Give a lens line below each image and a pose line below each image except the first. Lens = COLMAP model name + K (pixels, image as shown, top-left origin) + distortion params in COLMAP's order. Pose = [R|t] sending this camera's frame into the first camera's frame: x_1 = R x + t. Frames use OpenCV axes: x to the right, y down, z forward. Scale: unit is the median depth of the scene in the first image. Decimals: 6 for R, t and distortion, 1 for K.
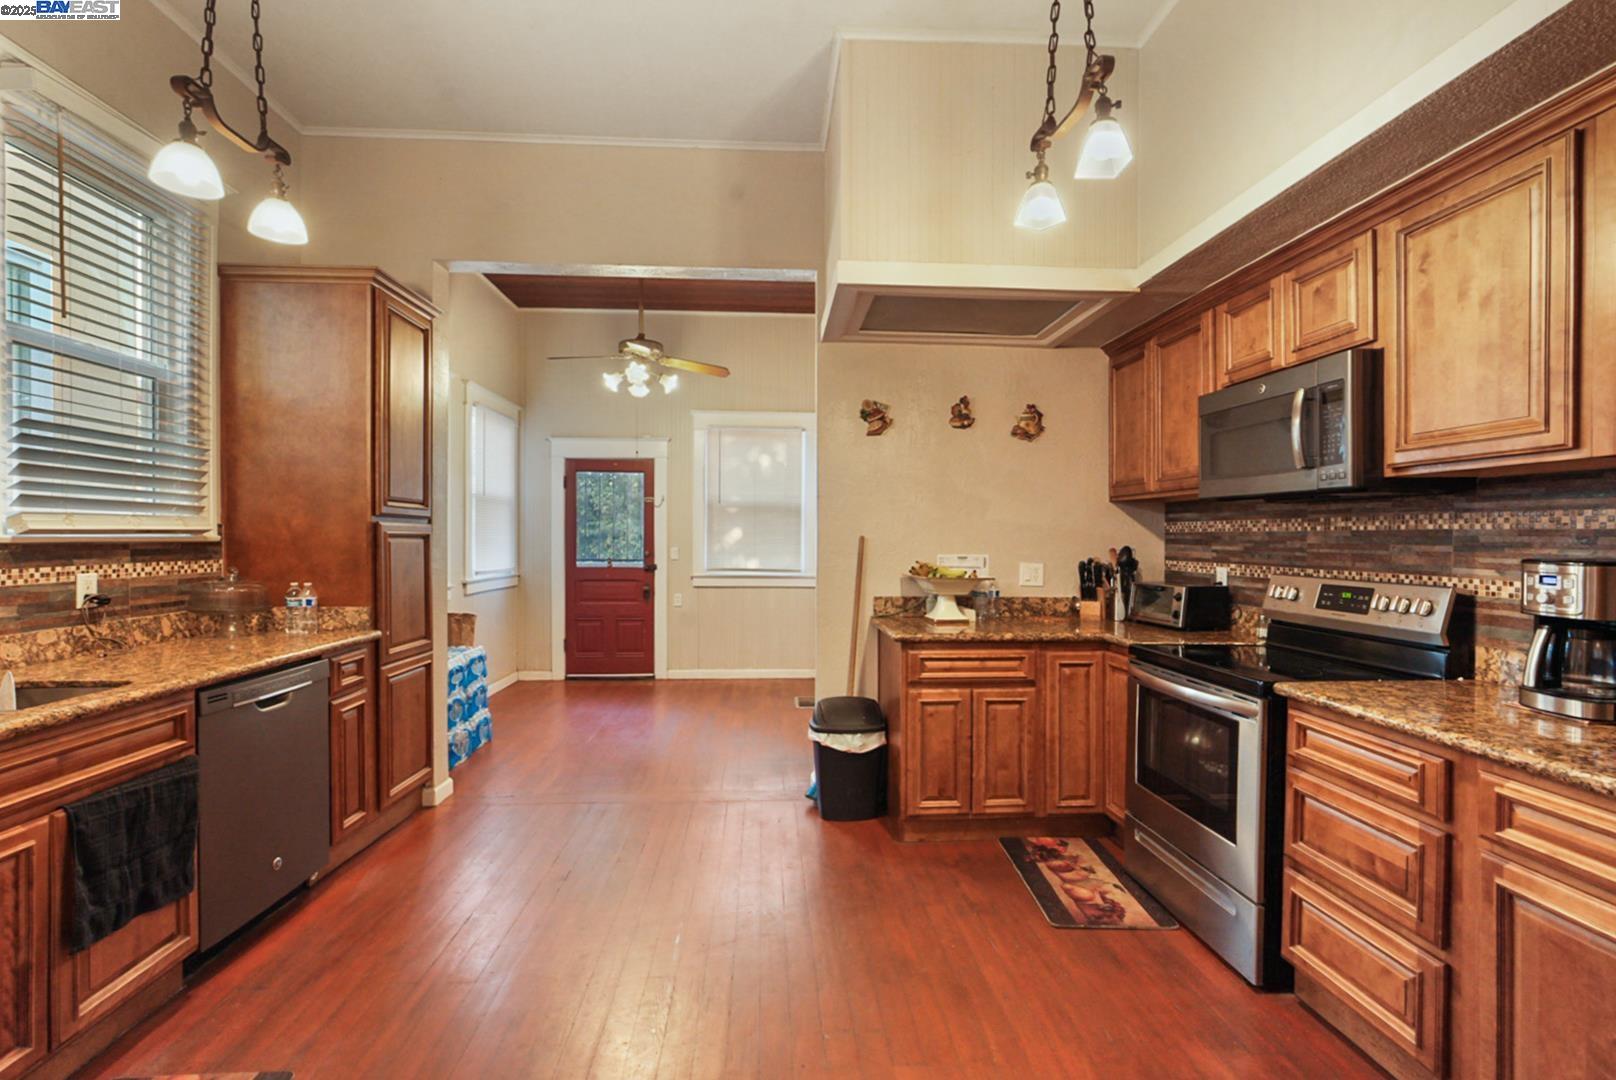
lens RADIAL K [[734.4, 0, 801.1], [0, 734.4, 534.3], [0, 0, 1]] dist [-0.000581, 0.001788]
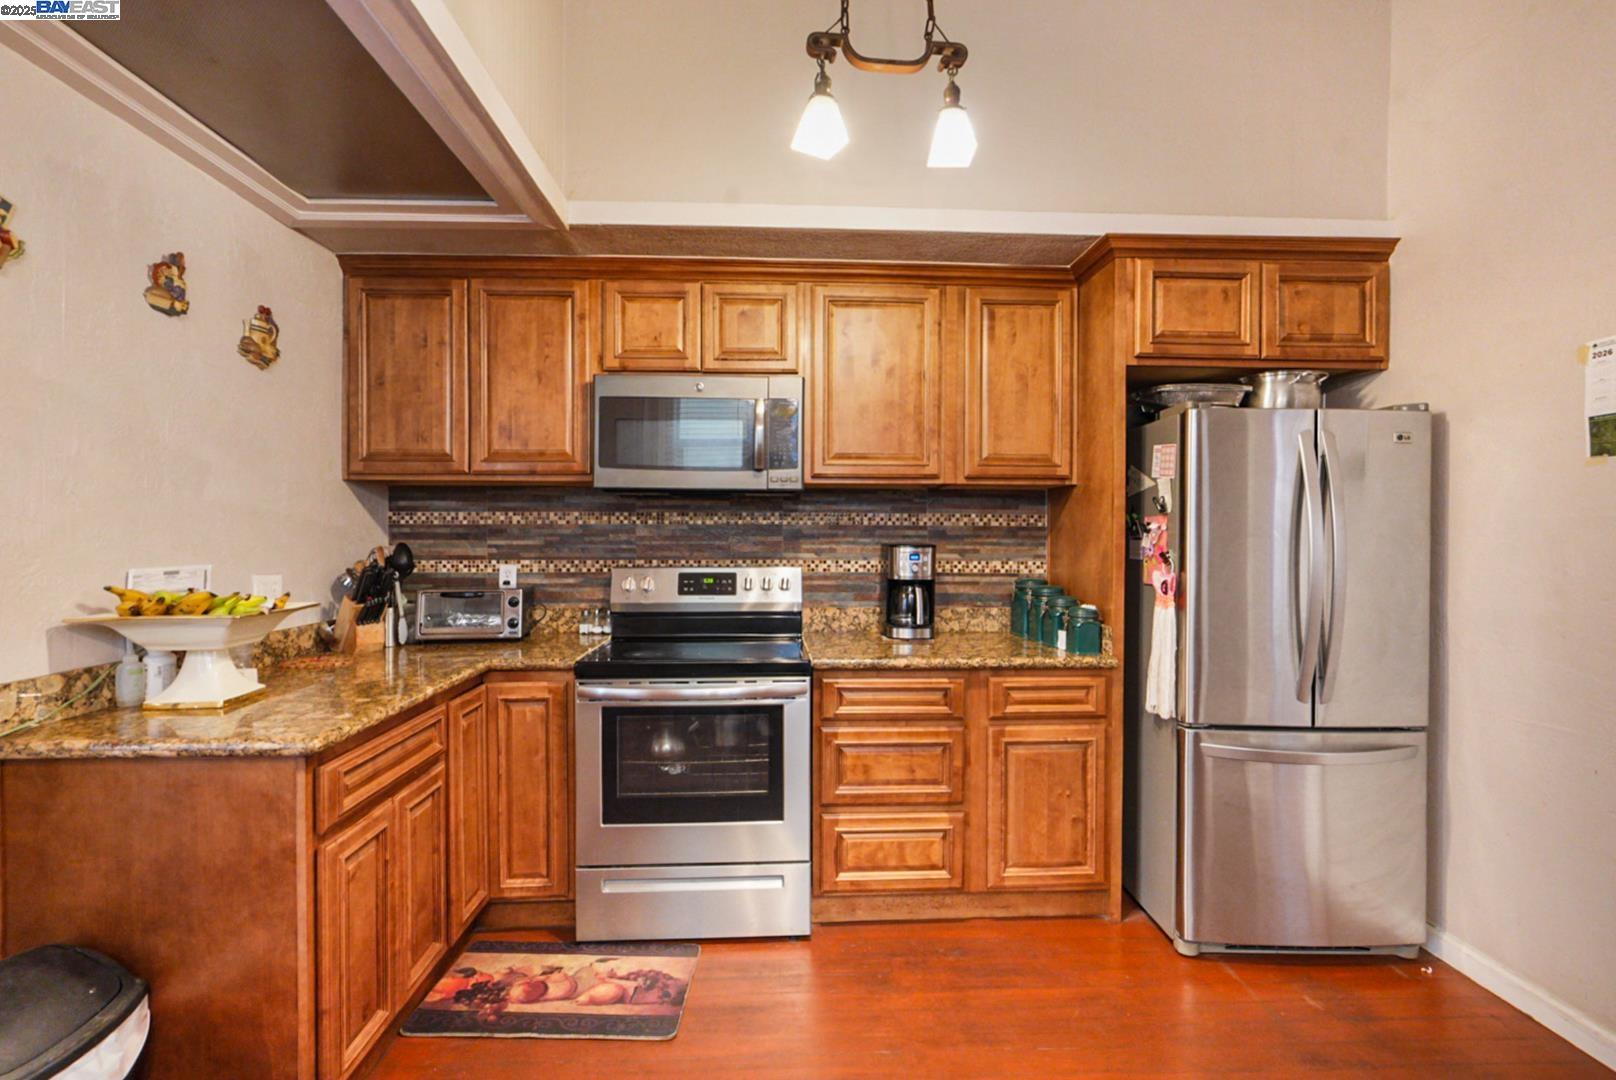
lens RADIAL K [[734.4, 0, 818.3], [0, 734.4, 533.3], [0, 0, 1]] dist [-0.000581, 0.001788]
pose [[0.016561, -0.007951, 0.999831, -0.376693], [-0.003463, 0.999962, 0.008010, -0.001095], [-0.999857, -0.003595, 0.016533, 0.751745]]
